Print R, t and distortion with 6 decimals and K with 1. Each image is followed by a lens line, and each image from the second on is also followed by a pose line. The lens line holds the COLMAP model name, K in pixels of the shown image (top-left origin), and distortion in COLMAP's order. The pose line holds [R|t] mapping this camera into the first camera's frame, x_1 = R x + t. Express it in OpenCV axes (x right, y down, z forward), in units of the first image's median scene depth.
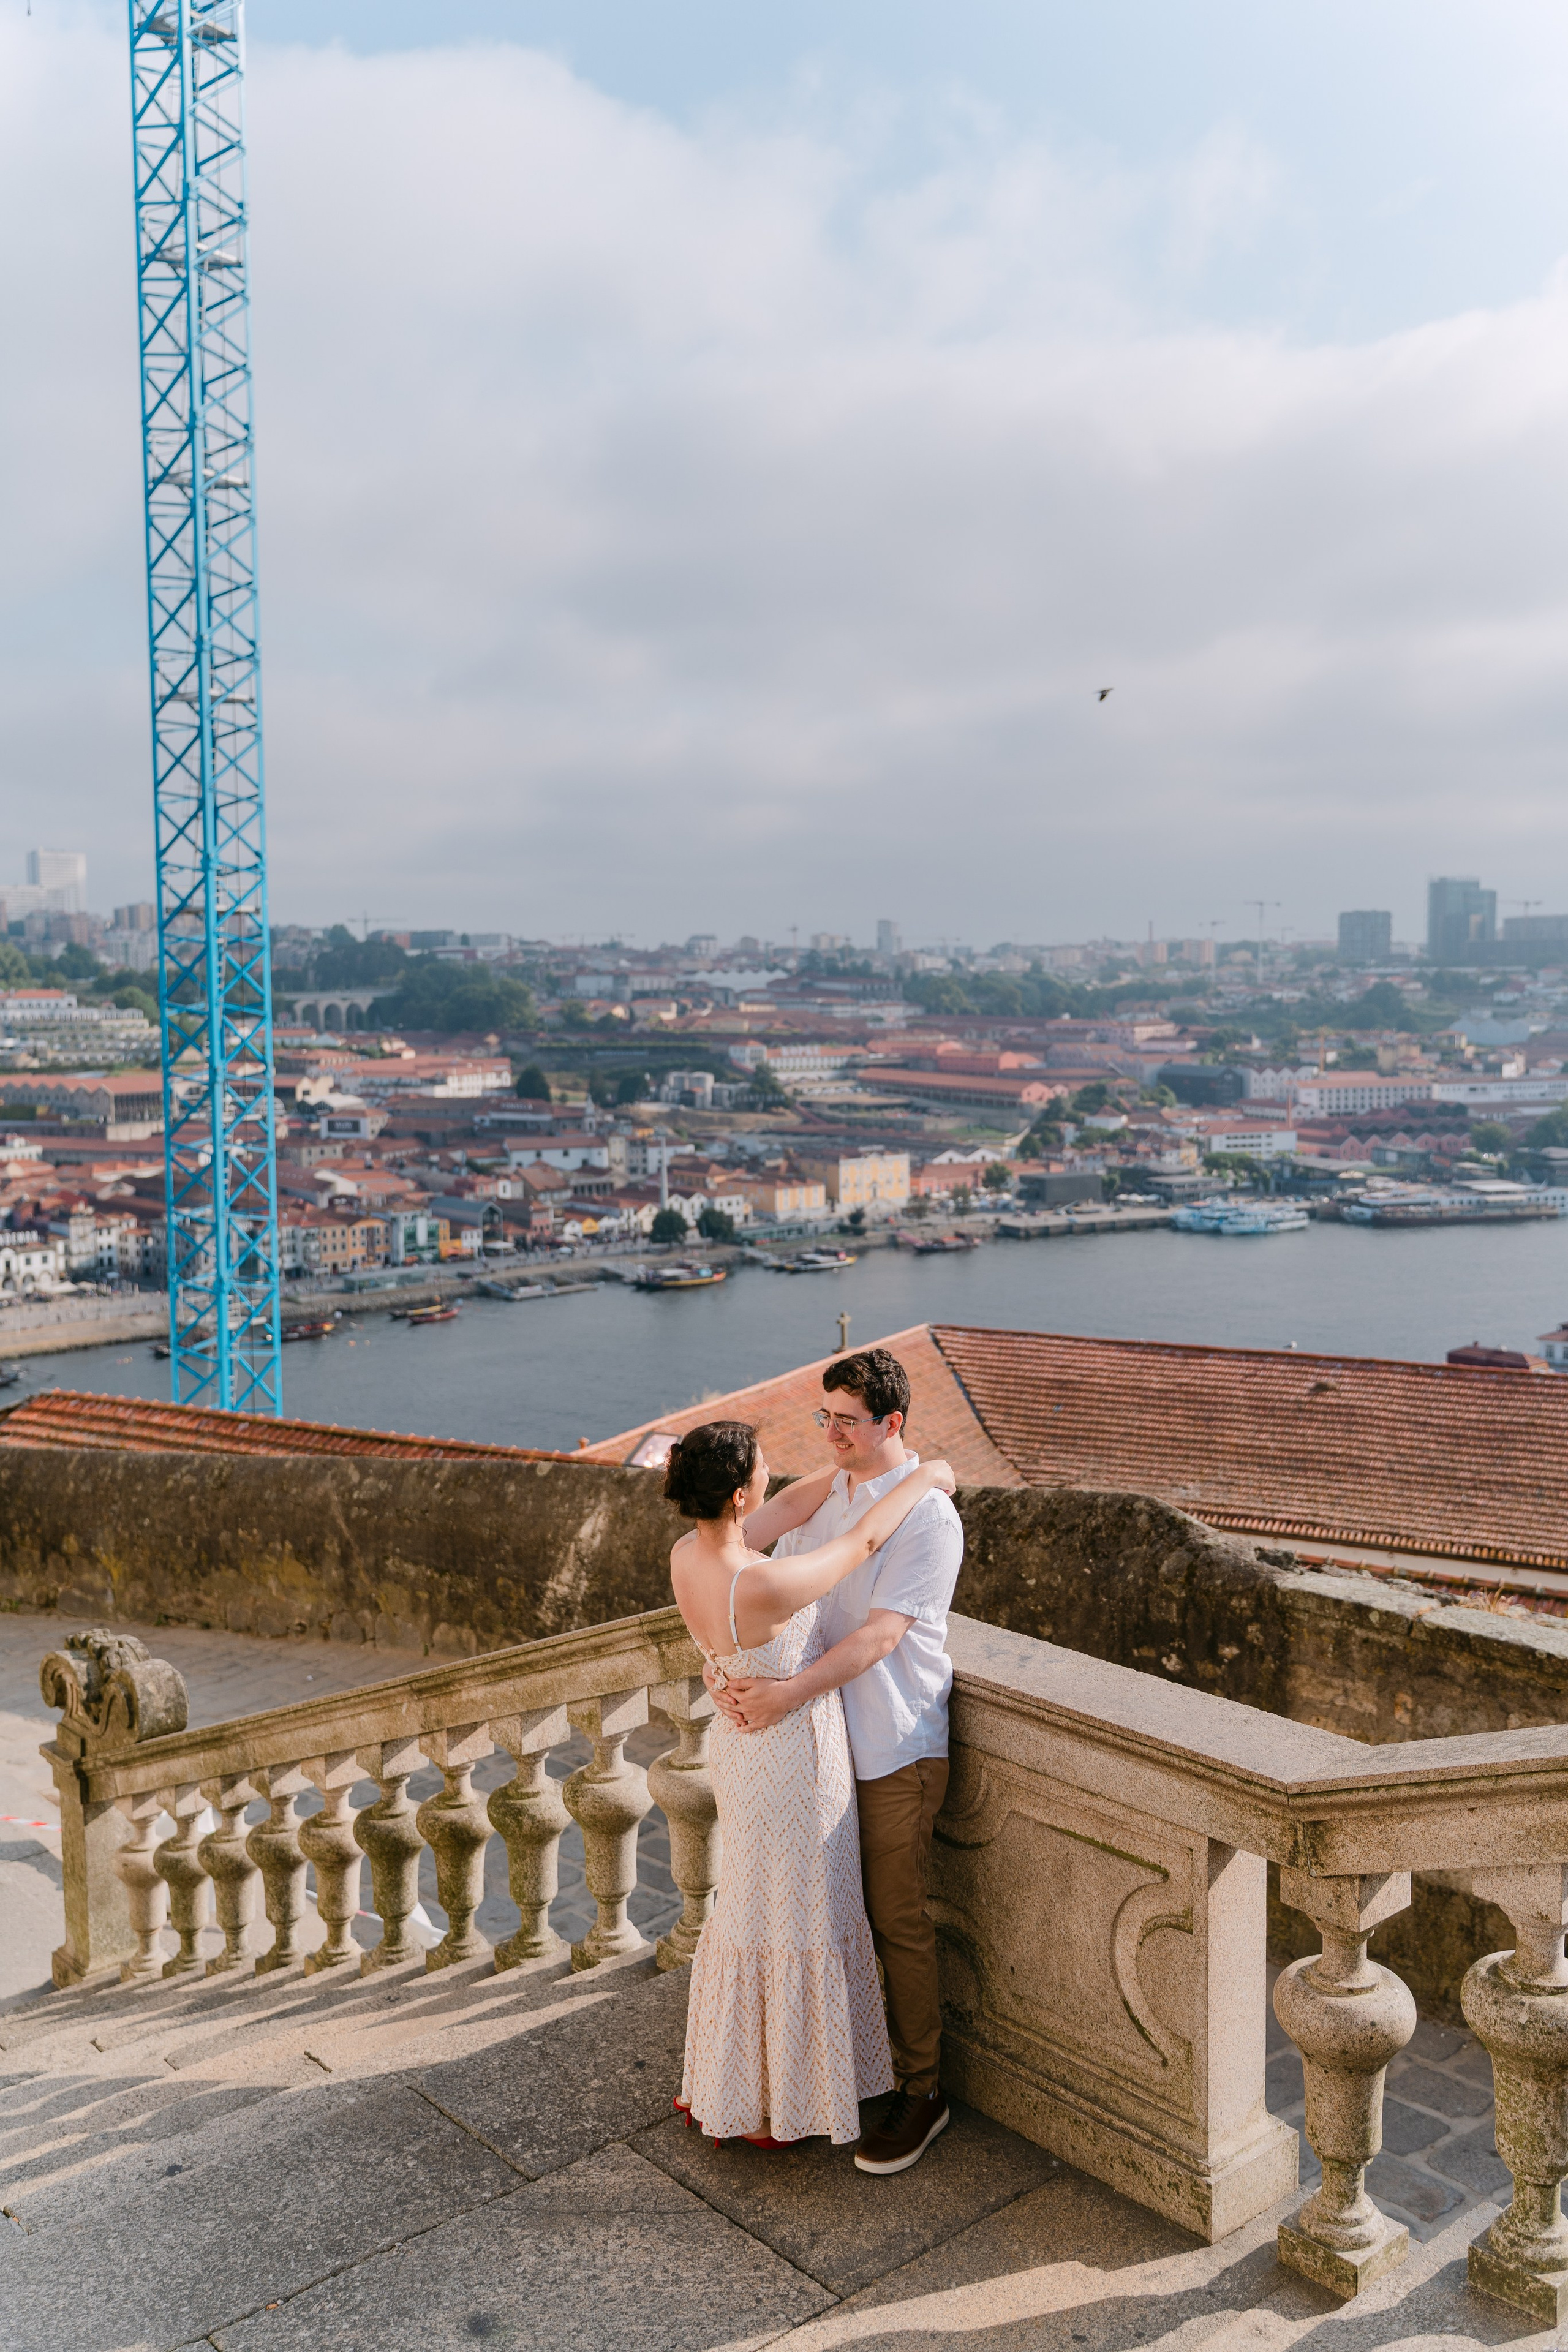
lens RADIAL K [[2003.1, 0, 783.9], [0, 2003.1, 1175.7], [0, 0, 1]] dist [0.006219, -0.001037]
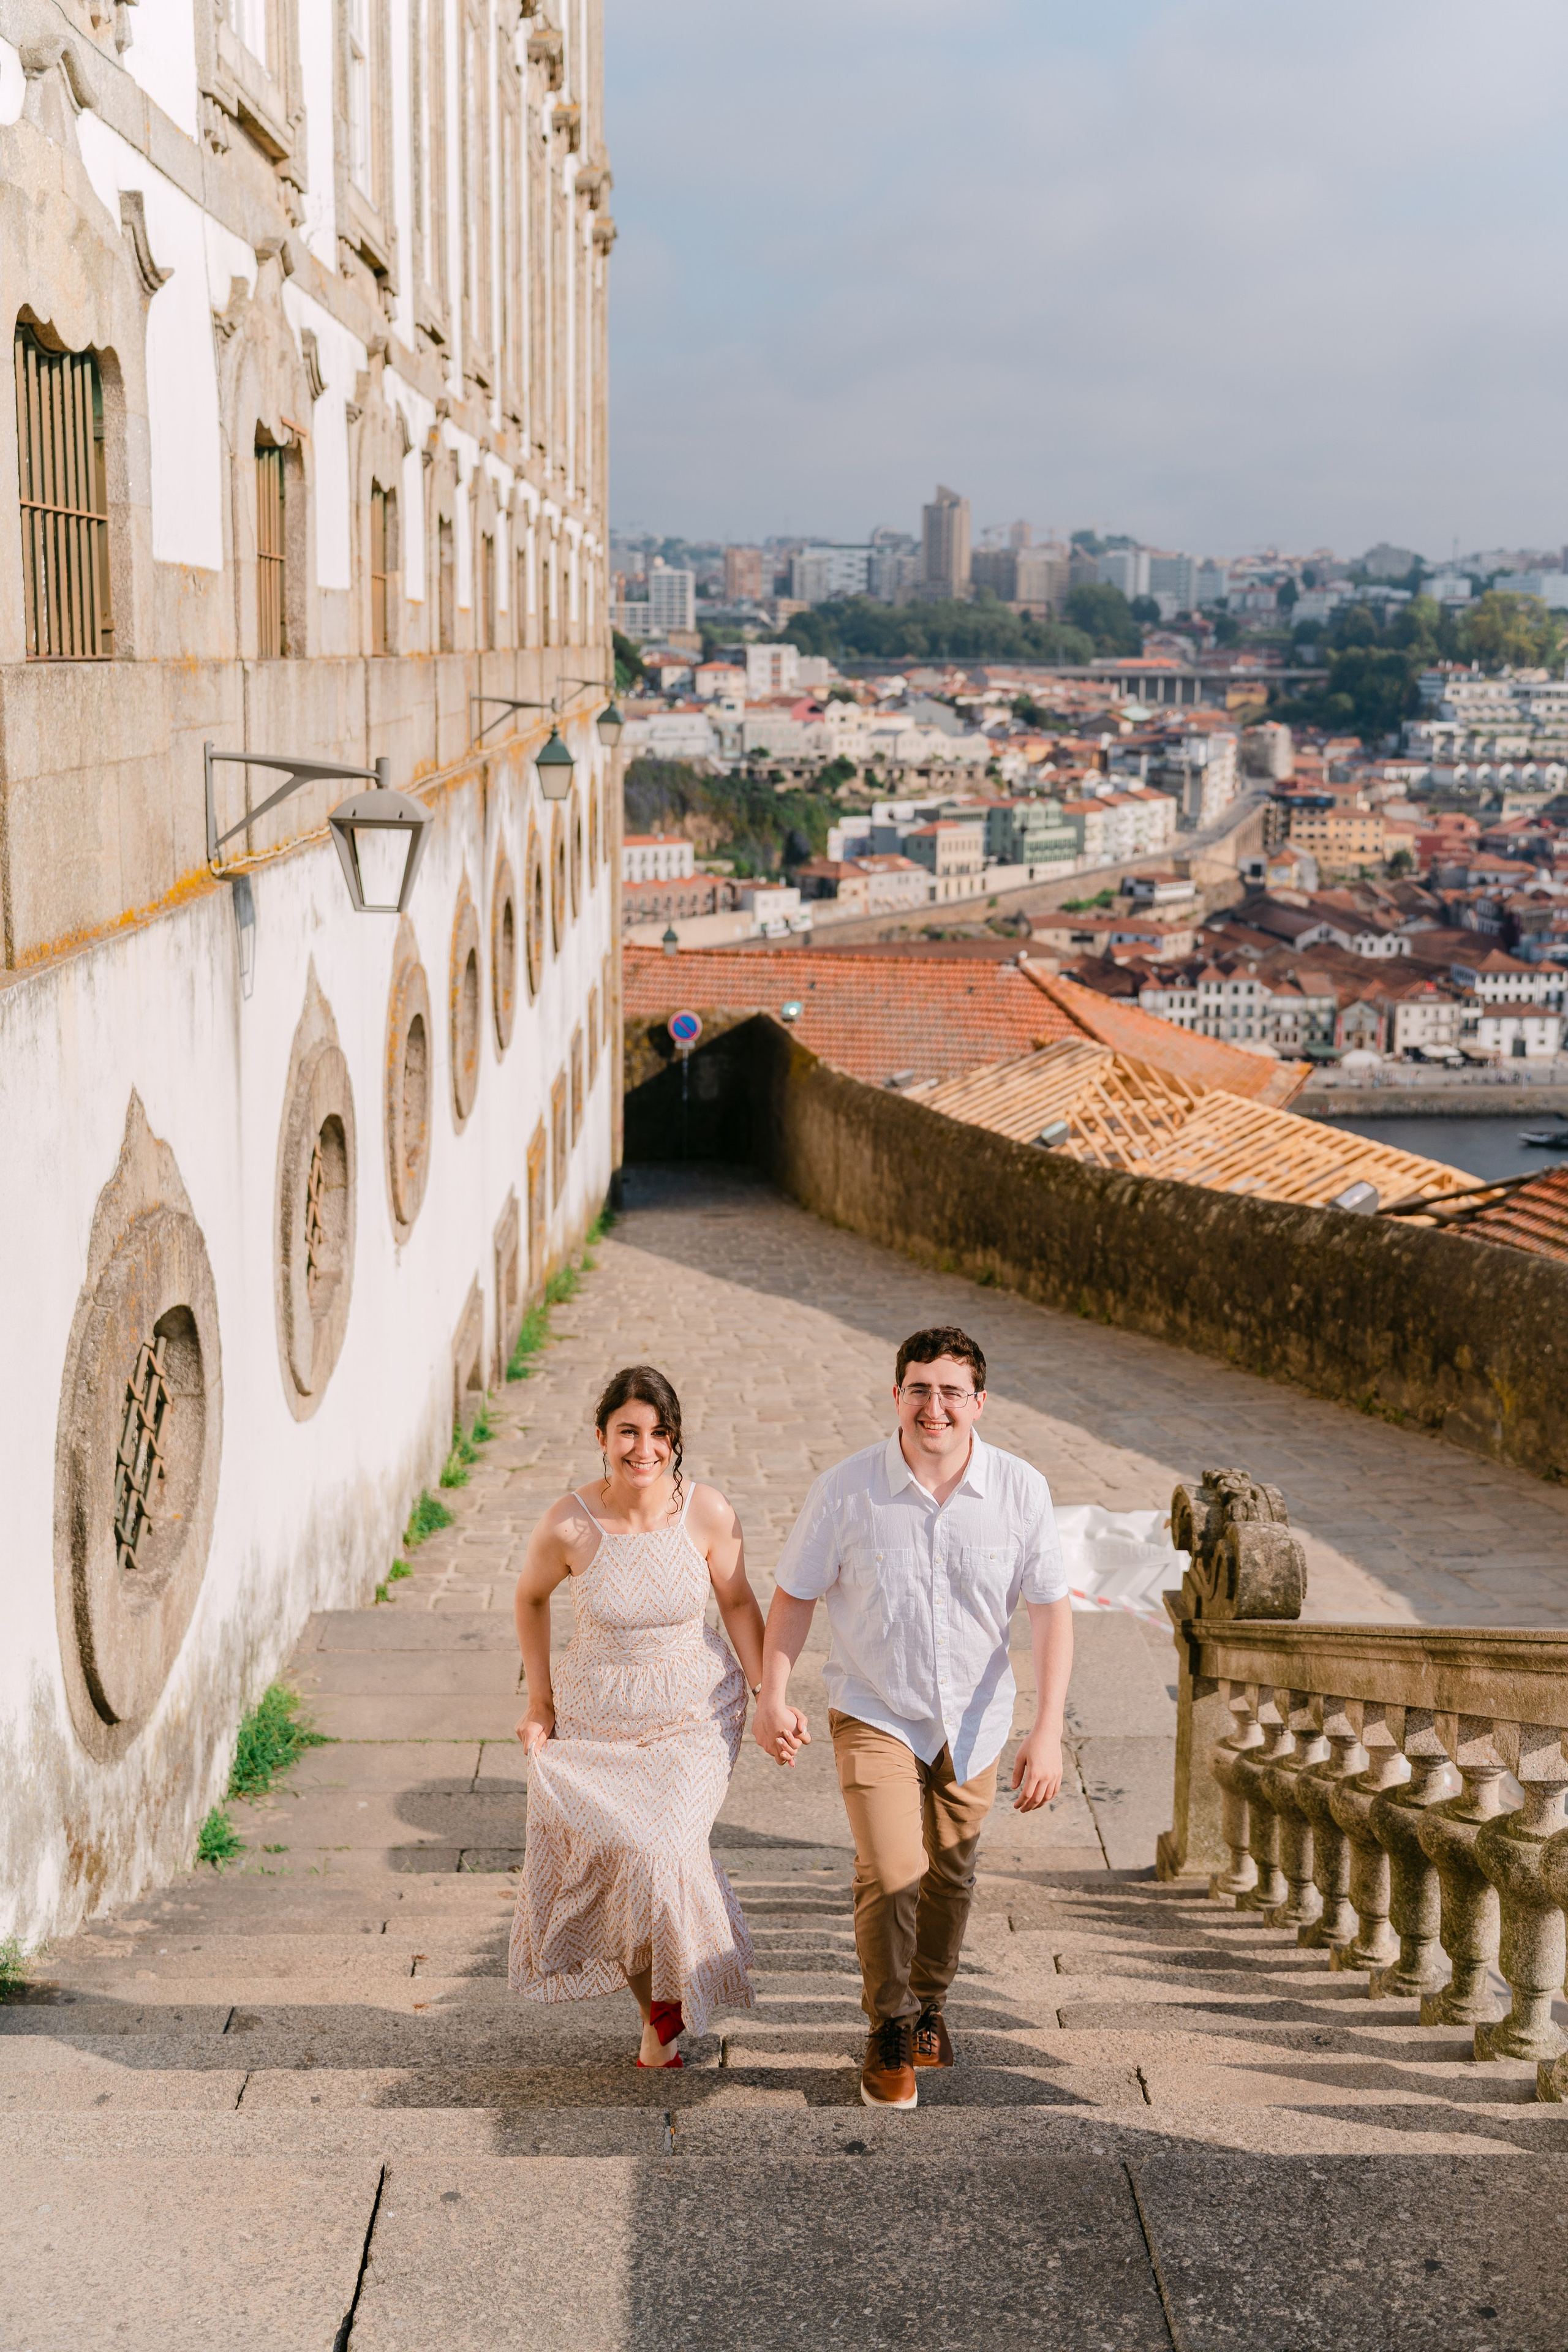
lens RADIAL K [[2526.1, 0, 784.5], [0, 2526.1, 1175.0], [0, 0, 1]] dist [-0.014588, 0.000000]
pose [[0.770564, 0.148882, -0.619730, 0.123760], [-0.080846, 0.987313, 0.136666, -0.012249], [0.632214, -0.055207, 0.772824, 0.115200]]
